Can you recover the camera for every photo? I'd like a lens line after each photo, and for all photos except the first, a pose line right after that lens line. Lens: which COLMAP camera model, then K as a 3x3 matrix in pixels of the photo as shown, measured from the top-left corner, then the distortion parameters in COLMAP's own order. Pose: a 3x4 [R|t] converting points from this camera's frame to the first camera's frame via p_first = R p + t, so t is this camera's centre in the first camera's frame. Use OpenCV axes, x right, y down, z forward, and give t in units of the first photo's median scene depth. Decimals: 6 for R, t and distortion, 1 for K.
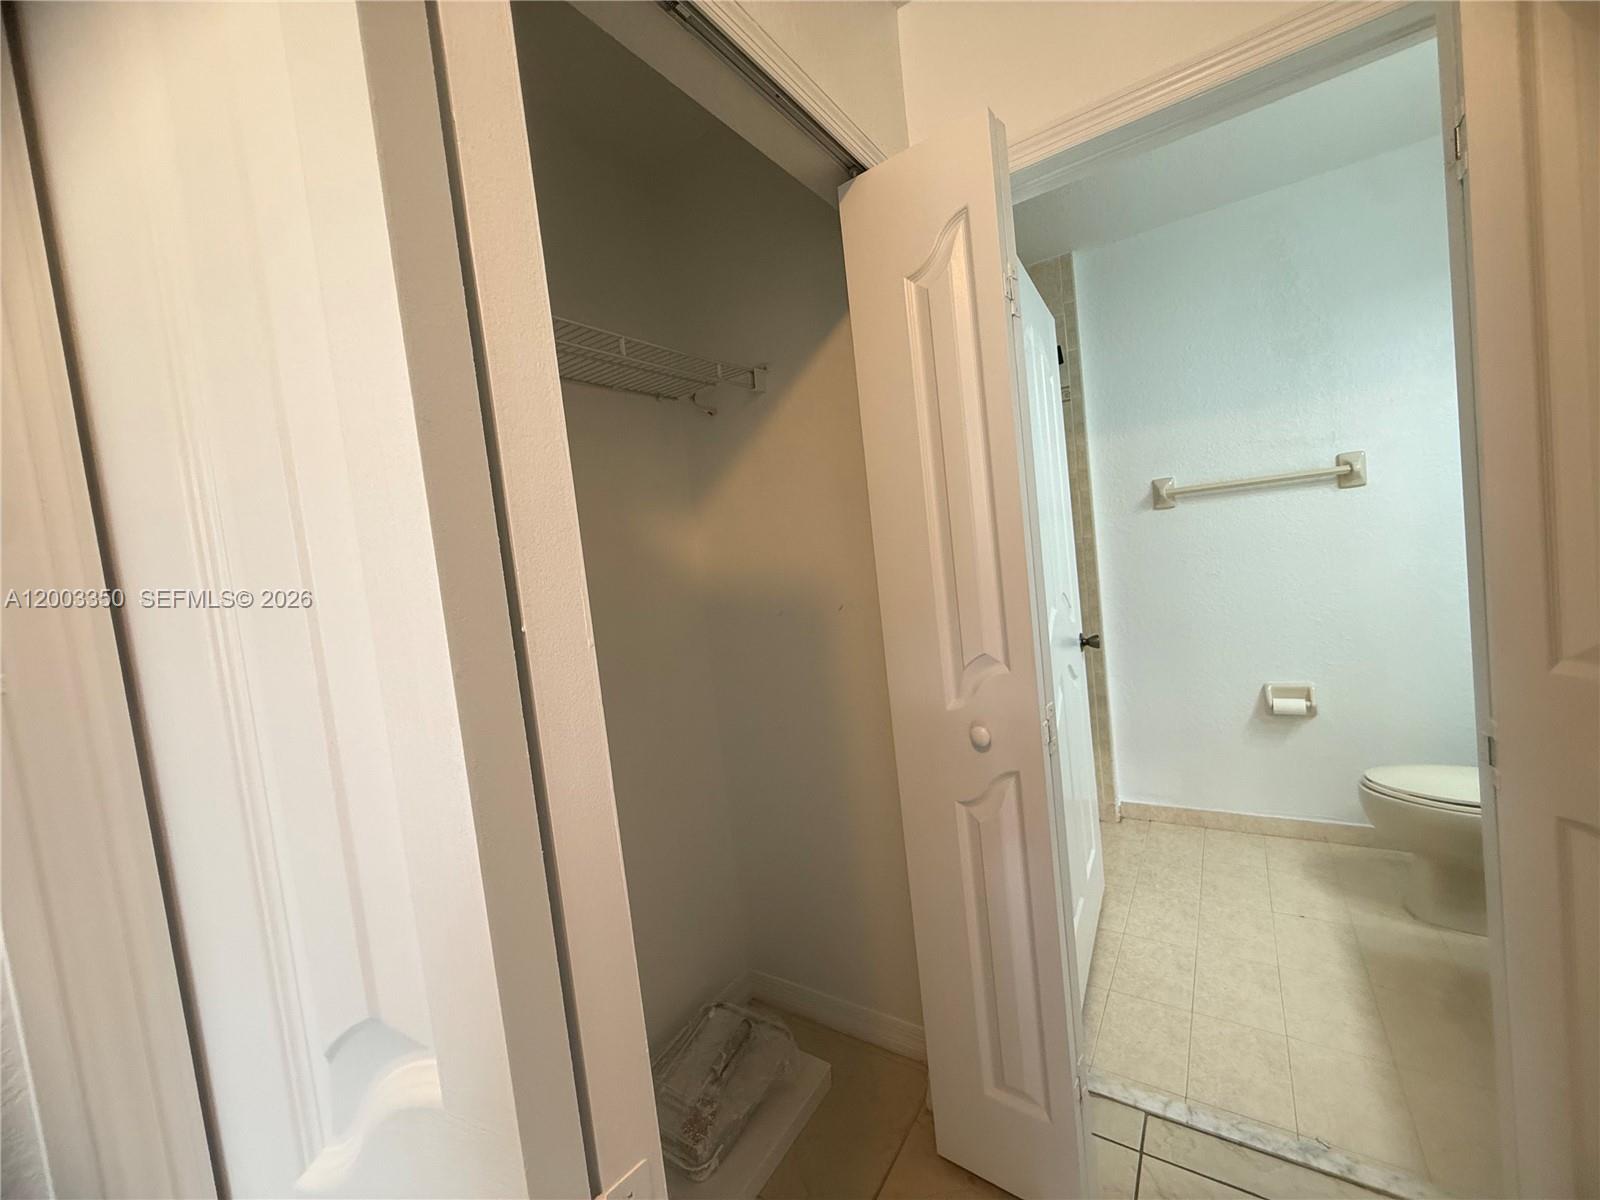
lens RADIAL K [[640.1, 0, 796.0], [0, 640.1, 599.3], [0, 0, 1]] dist [-0.000731, 0.000163]
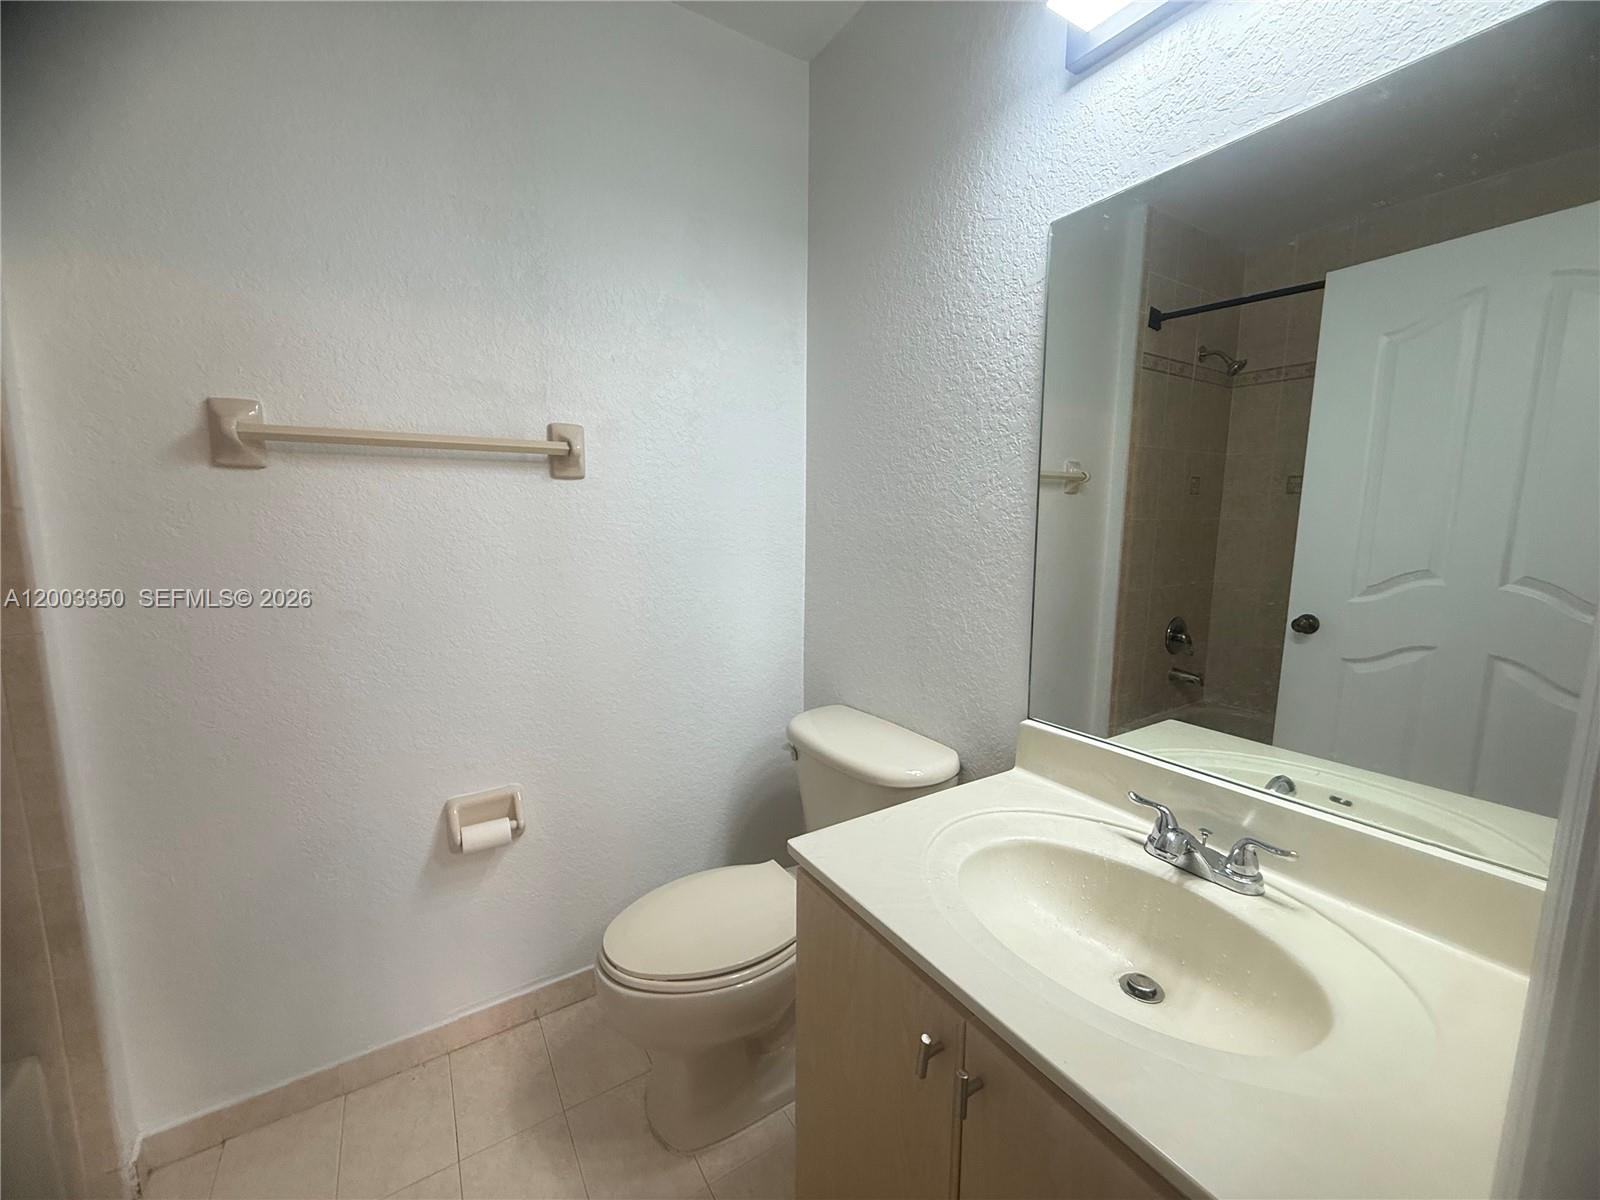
lens RADIAL K [[640.1, 0, 794.9], [0, 640.1, 595.2], [0, 0, 1]] dist [-0.000731, 0.000163]
pose [[0.402645, -0.015531, 0.915224, 0.350705], [0.001901, 0.999868, 0.016131, -0.063873], [-0.915354, -0.004755, 0.402621, 0.505325]]
